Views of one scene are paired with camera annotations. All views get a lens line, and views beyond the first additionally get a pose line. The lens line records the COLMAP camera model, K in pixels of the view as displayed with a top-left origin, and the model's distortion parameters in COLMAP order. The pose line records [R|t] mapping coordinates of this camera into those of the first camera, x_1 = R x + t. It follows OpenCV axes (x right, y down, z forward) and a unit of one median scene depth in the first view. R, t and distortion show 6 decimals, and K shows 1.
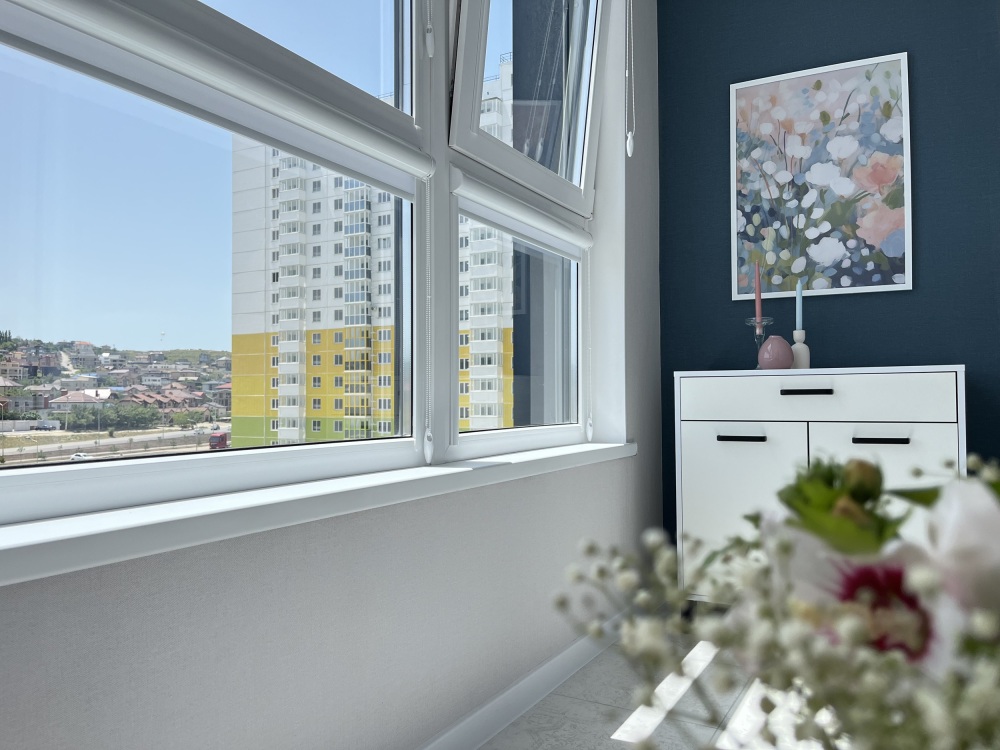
lens RADIAL K [[759.6, 0, 500.8], [0, 759.6, 381.0], [0, 0, 1]] dist [0.073482, -0.116770]
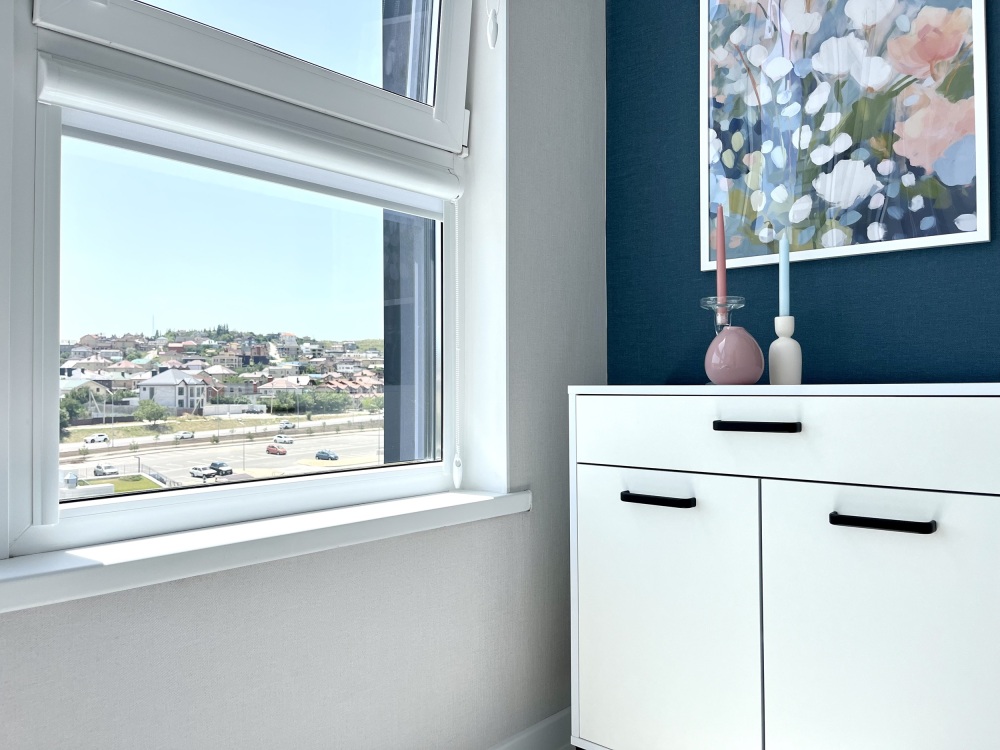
lens RADIAL K [[759.6, 0, 500.8], [0, 759.6, 381.0], [0, 0, 1]] dist [0.073482, -0.116770]
pose [[0.974493, -0.001071, -0.224417, 0.297438], [0.005078, 0.999838, 0.017279, -0.026128], [0.224363, -0.017978, 0.974340, 0.351247]]
